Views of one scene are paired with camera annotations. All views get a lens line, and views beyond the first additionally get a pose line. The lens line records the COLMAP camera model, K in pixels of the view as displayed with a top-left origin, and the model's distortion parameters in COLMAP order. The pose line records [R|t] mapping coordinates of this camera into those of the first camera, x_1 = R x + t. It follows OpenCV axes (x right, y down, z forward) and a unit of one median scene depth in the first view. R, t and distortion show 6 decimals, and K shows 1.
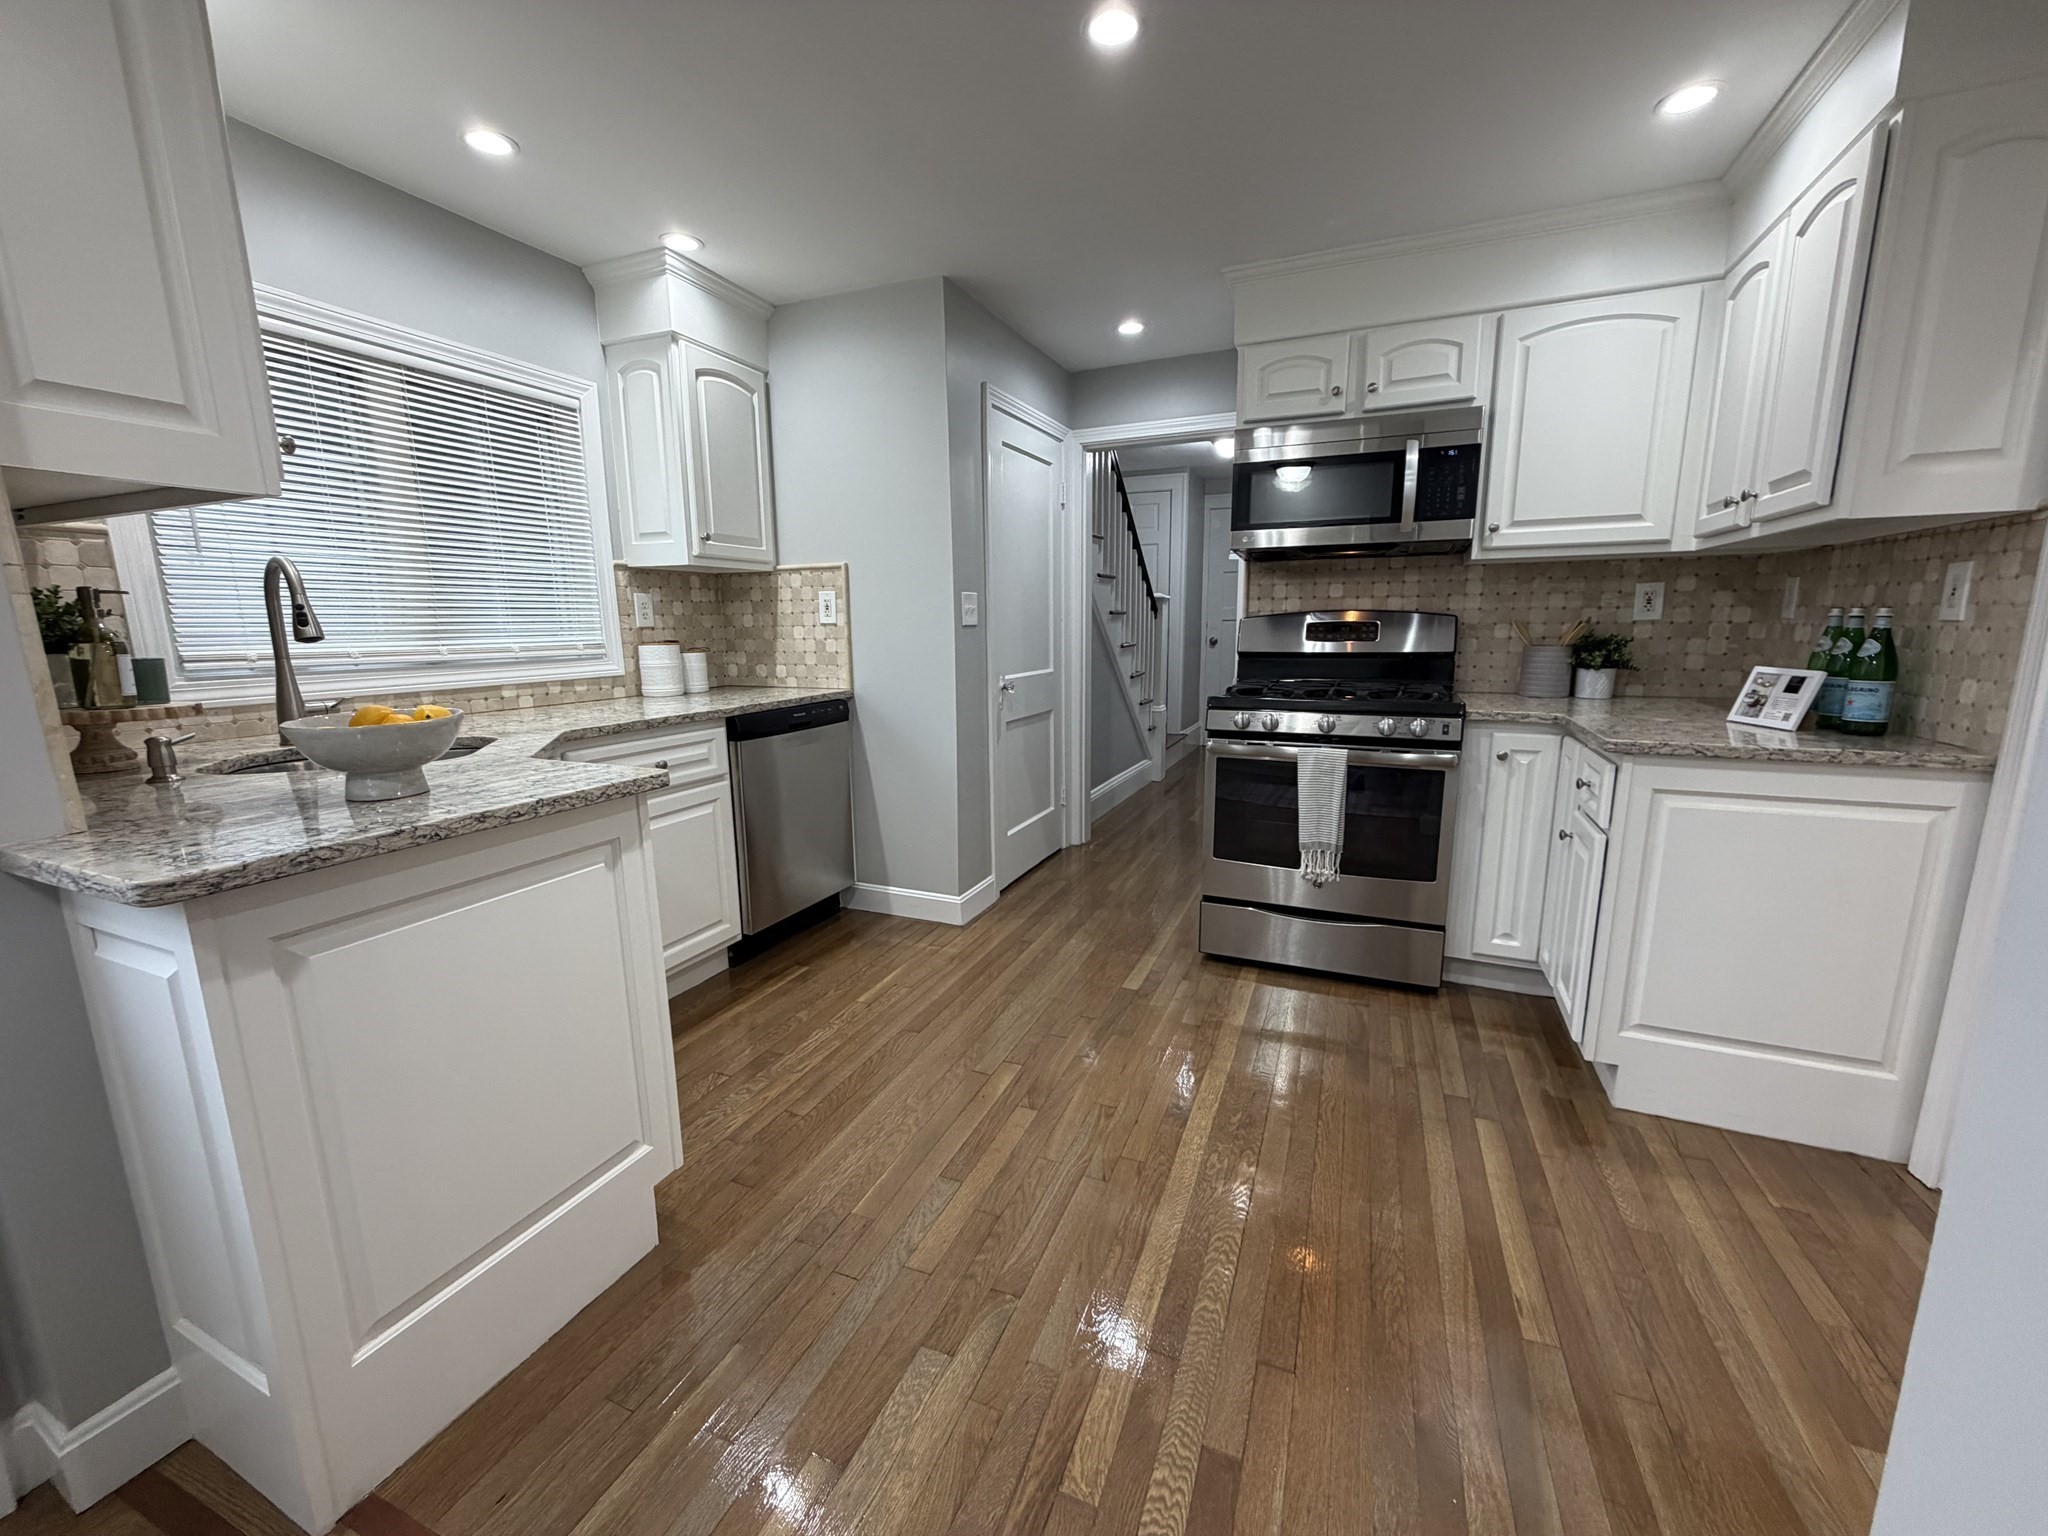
lens RADIAL K [[817.8, 0, 1021.1], [0, 817.8, 774.9], [0, 0, 1]] dist [0.001897, -0.000587]
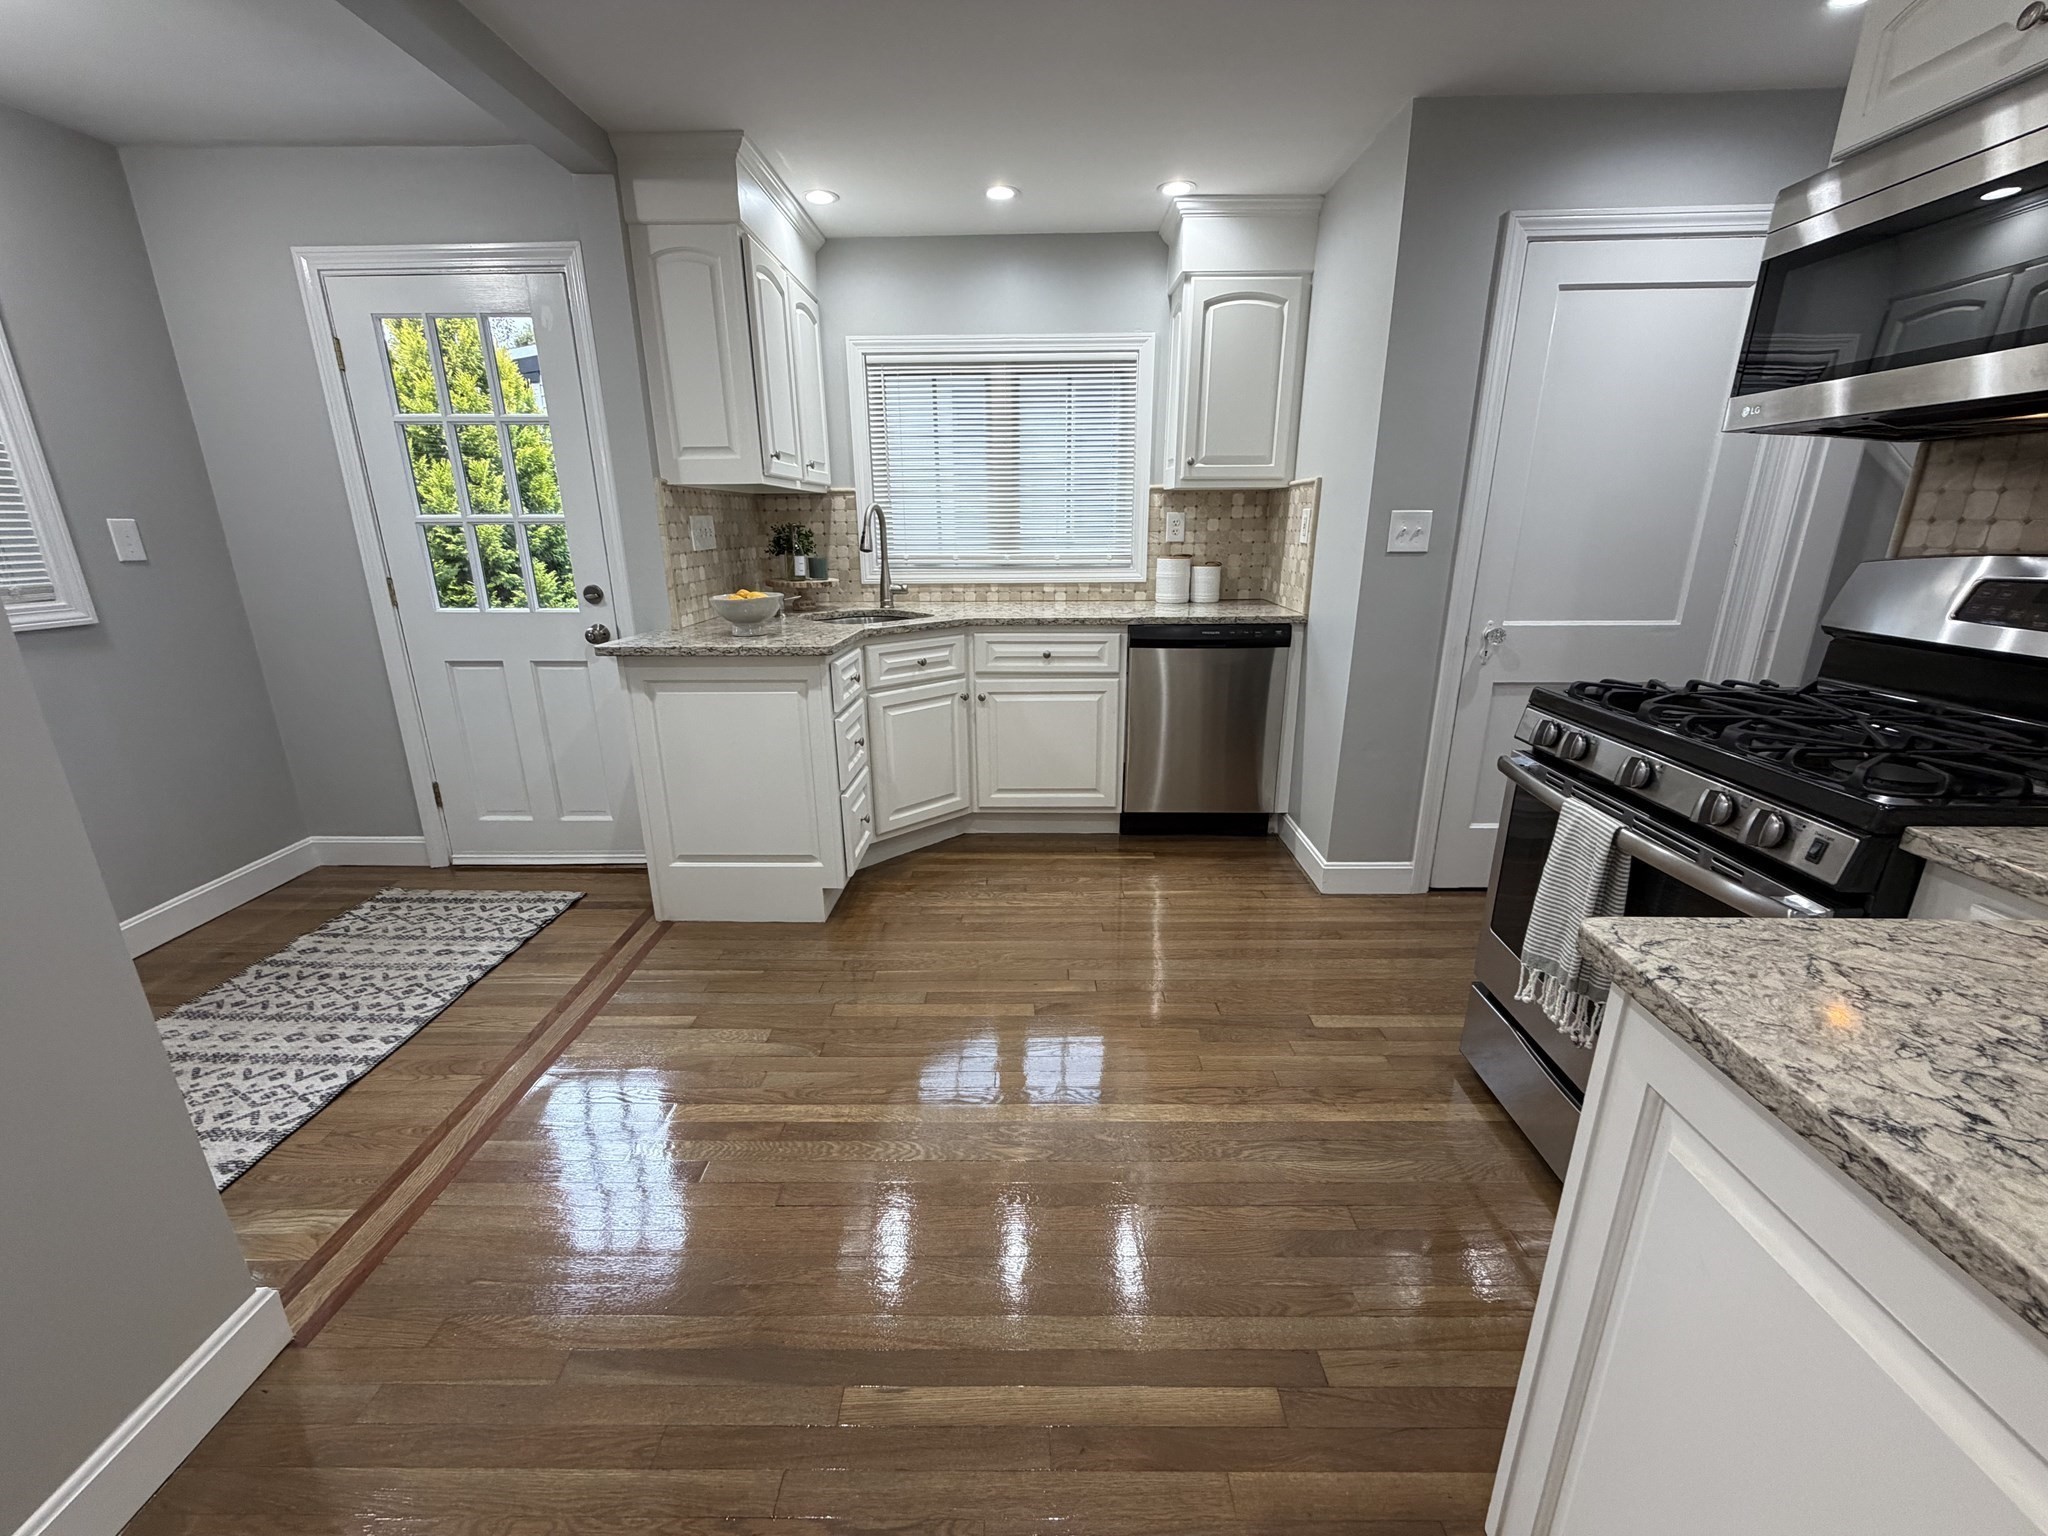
lens RADIAL K [[817.8, 0, 1018.2], [0, 817.8, 773.7], [0, 0, 1]] dist [0.001897, -0.000587]
pose [[0.373008, 0.282986, -0.883620, 0.670902], [-0.168667, 0.957166, 0.235339, -0.115020], [0.912369, 0.061254, 0.404761, 0.391202]]
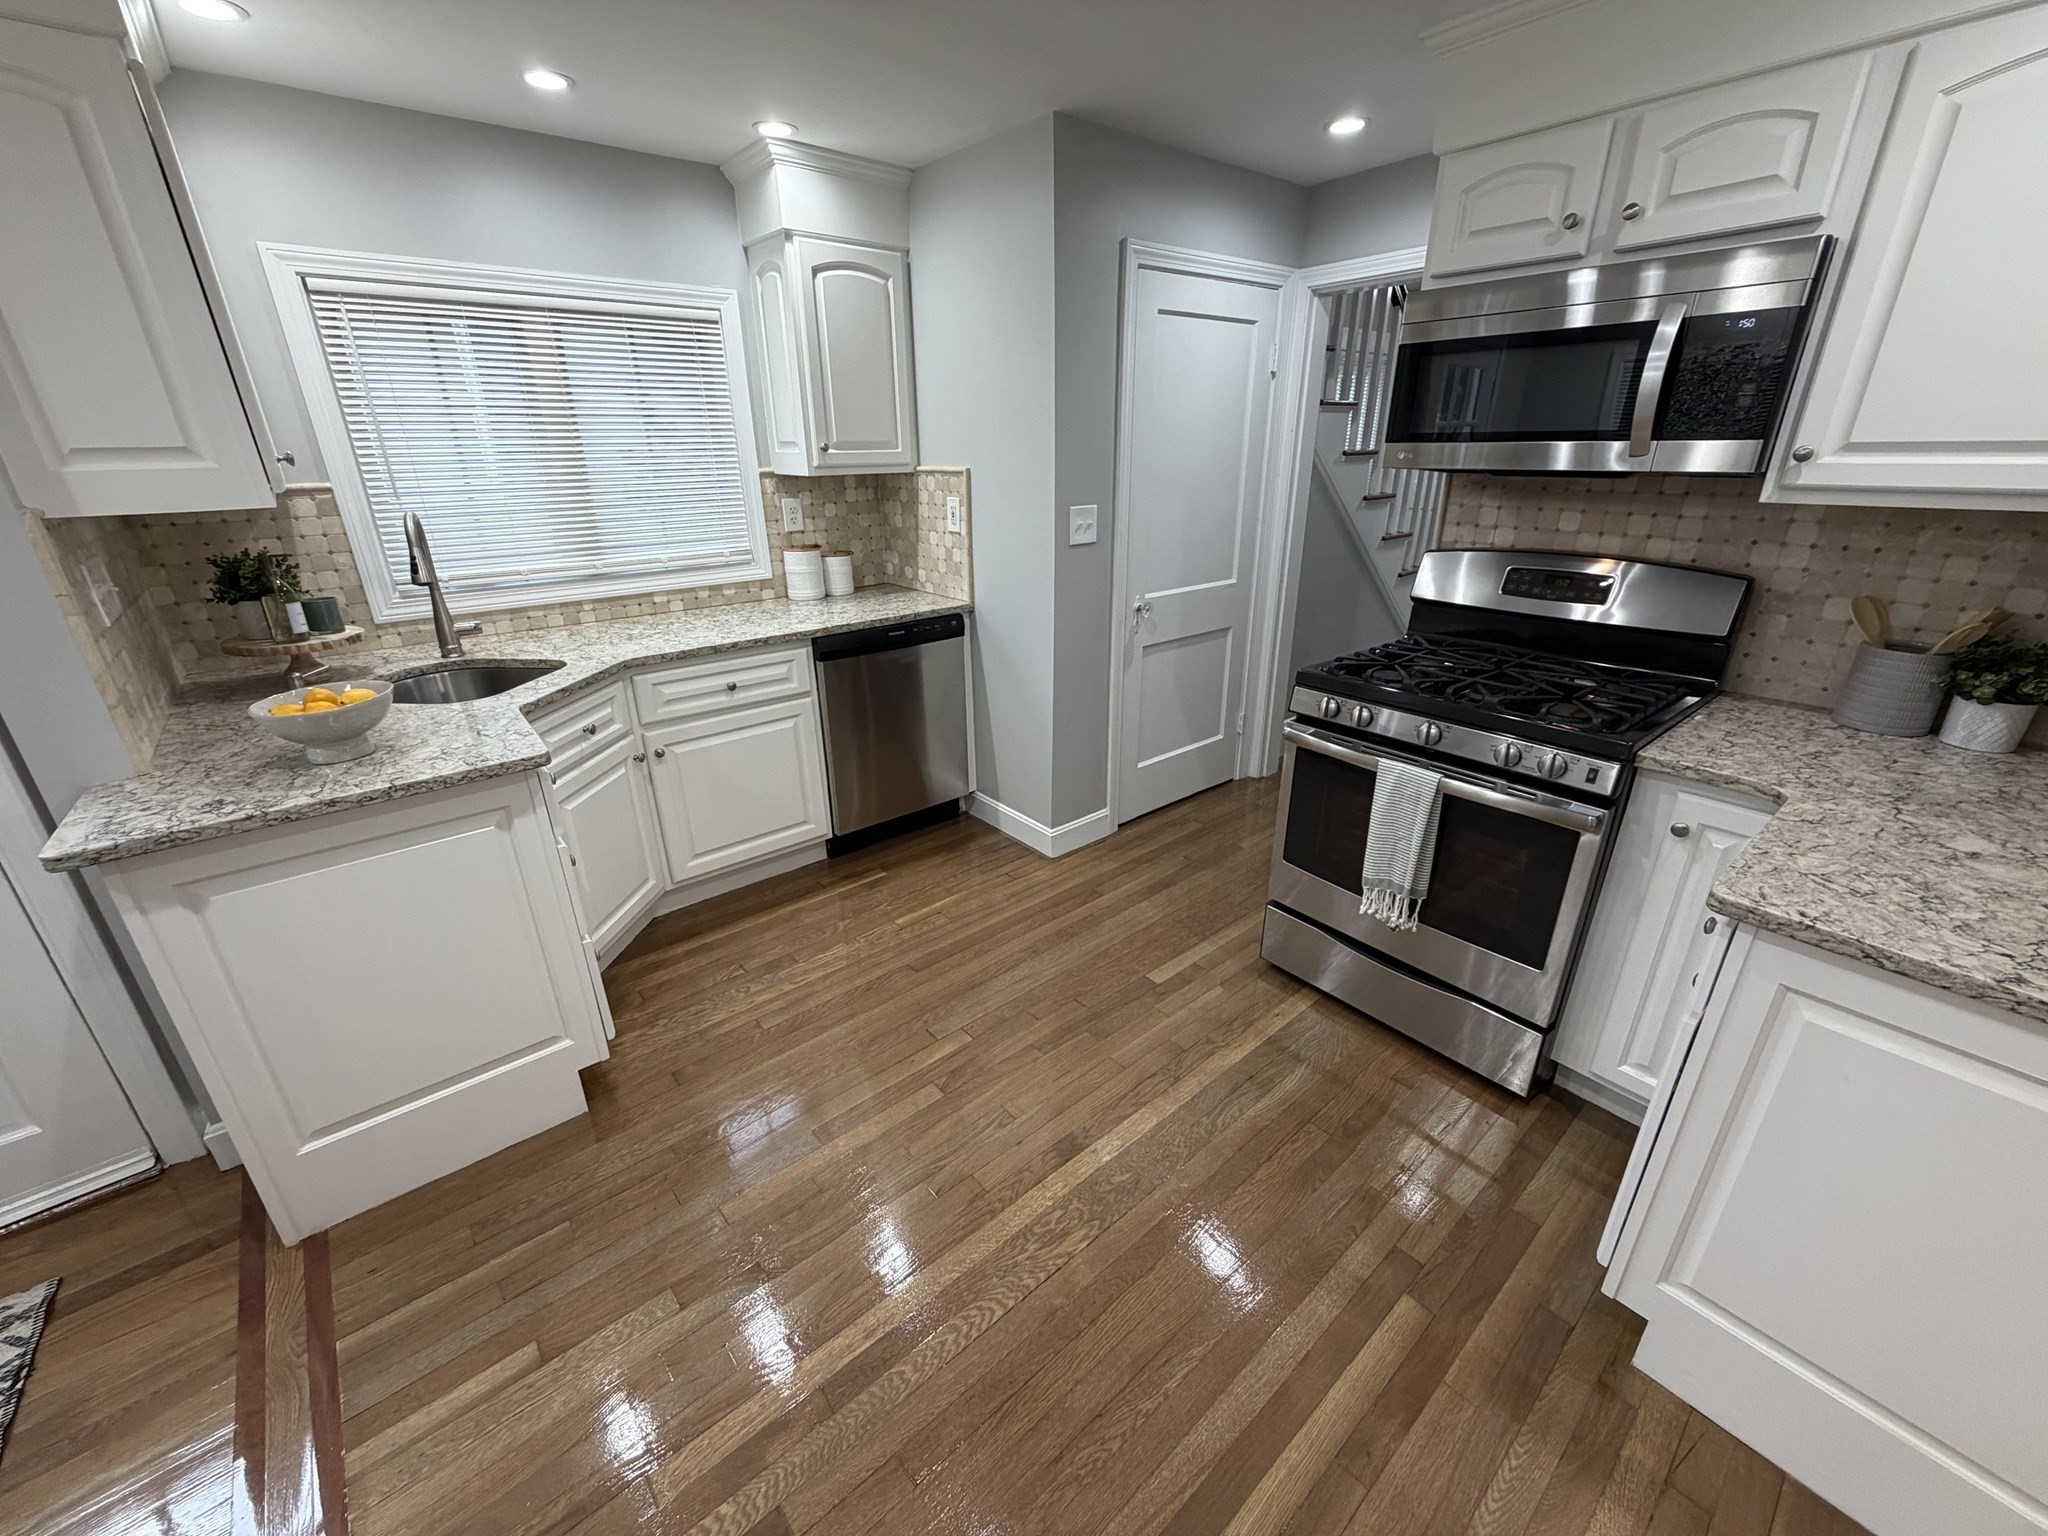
lens RADIAL K [[817.8, 0, 1020.8], [0, 817.8, 774.5], [0, 0, 1]] dist [0.001897, -0.000587]
pose [[0.890140, 0.172601, -0.421733, 0.348450], [-0.081797, 0.970979, 0.224742, -0.156243], [0.448285, -0.165556, 0.878426, 0.167659]]
